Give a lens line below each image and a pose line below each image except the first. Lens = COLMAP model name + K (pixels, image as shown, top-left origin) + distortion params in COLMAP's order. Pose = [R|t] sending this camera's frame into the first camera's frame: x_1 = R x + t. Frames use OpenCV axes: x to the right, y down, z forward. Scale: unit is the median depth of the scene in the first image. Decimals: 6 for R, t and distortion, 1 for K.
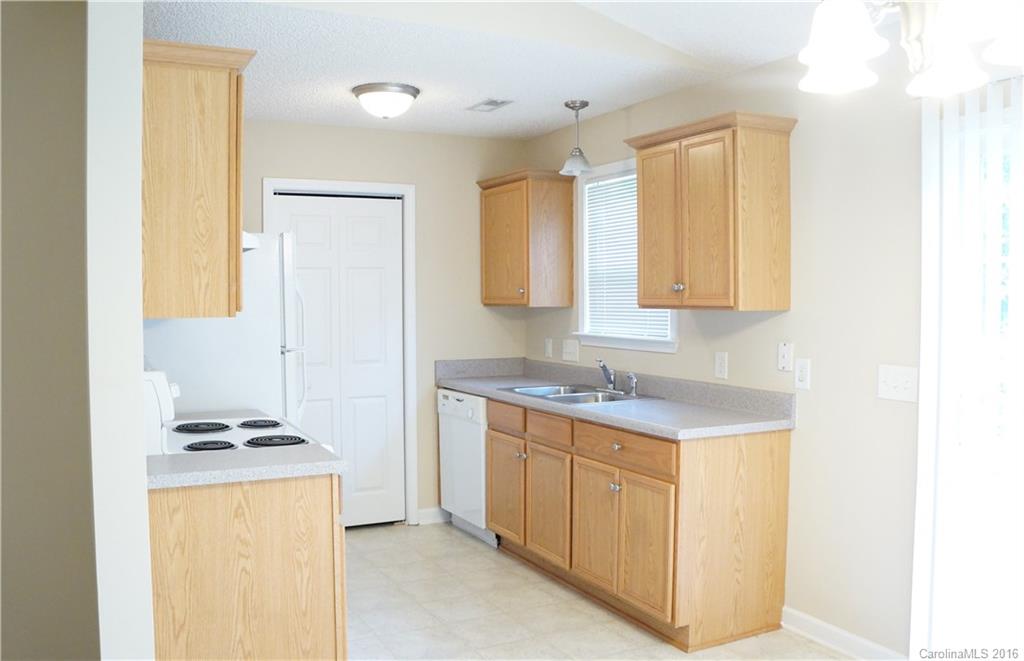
lens RADIAL K [[845.9, 0, 512.0], [0, 845.9, 330.5], [0, 0, 1]] dist [-0.069398, 0.003316]
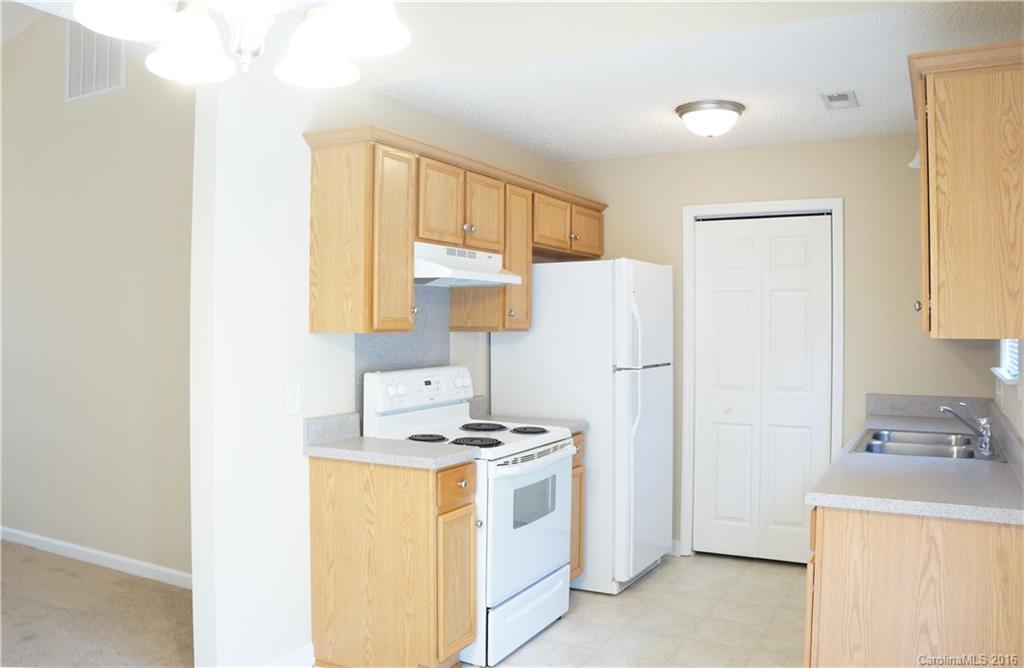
lens RADIAL K [[830.7, 0, 512.0], [0, 830.7, 334.0], [0, 0, 1]] dist [-0.153378, 0.191341]
pose [[0.583099, 0.013317, -0.812292, 0.605904], [-0.036282, 0.999295, -0.009662, -0.007845], [0.811591, 0.035105, 0.583171, 0.326739]]
